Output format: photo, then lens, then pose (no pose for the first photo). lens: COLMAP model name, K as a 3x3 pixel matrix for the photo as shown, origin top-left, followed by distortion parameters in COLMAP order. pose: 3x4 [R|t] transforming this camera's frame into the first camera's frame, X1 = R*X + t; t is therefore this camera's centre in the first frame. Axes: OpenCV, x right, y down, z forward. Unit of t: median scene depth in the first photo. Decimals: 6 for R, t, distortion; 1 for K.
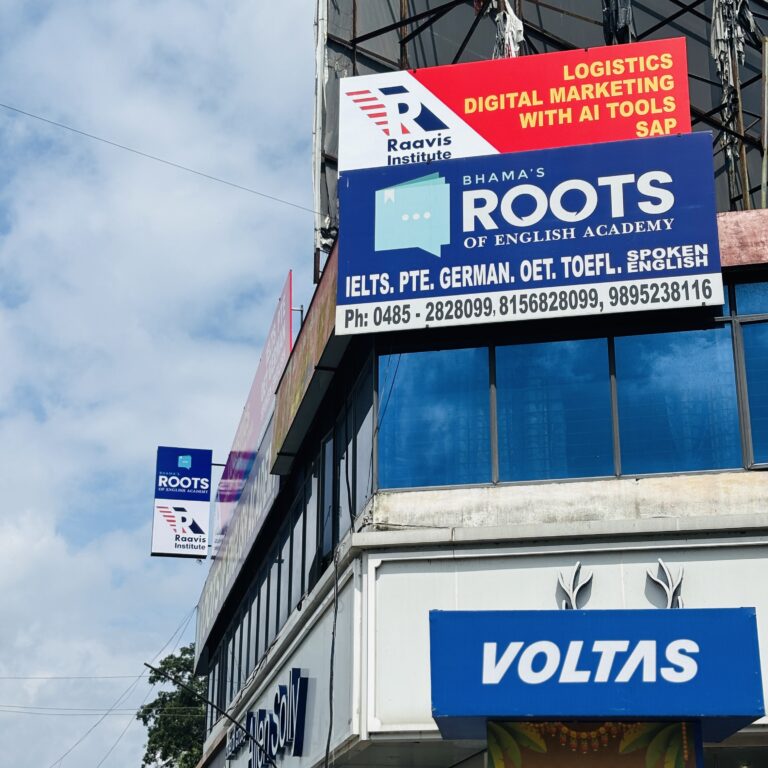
lens RADIAL K [[1576.8, 0, 384.0], [0, 1576.8, 384.0], [0, 0, 1]] dist [0.348957, -1.895072]
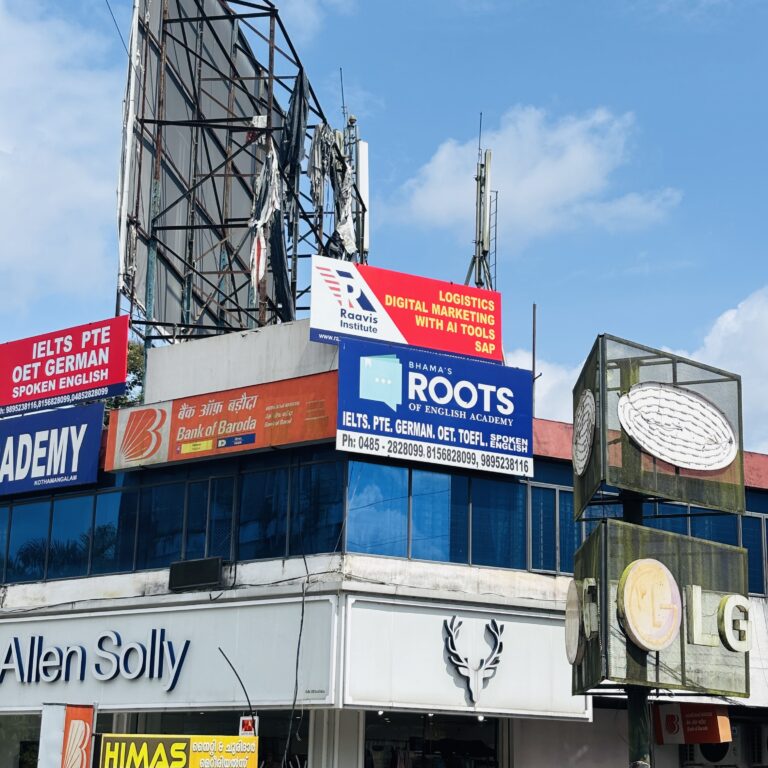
lens RADIAL K [[1576.8, 0, 384.0], [0, 1576.8, 384.0], [0, 0, 1]] dist [0.348957, -1.895072]
pose [[0.739282, 0.175314, 0.650175, -1.038801], [-0.261016, 0.964637, 0.036683, -0.165170], [-0.620752, -0.196825, 0.758898, -0.217133]]
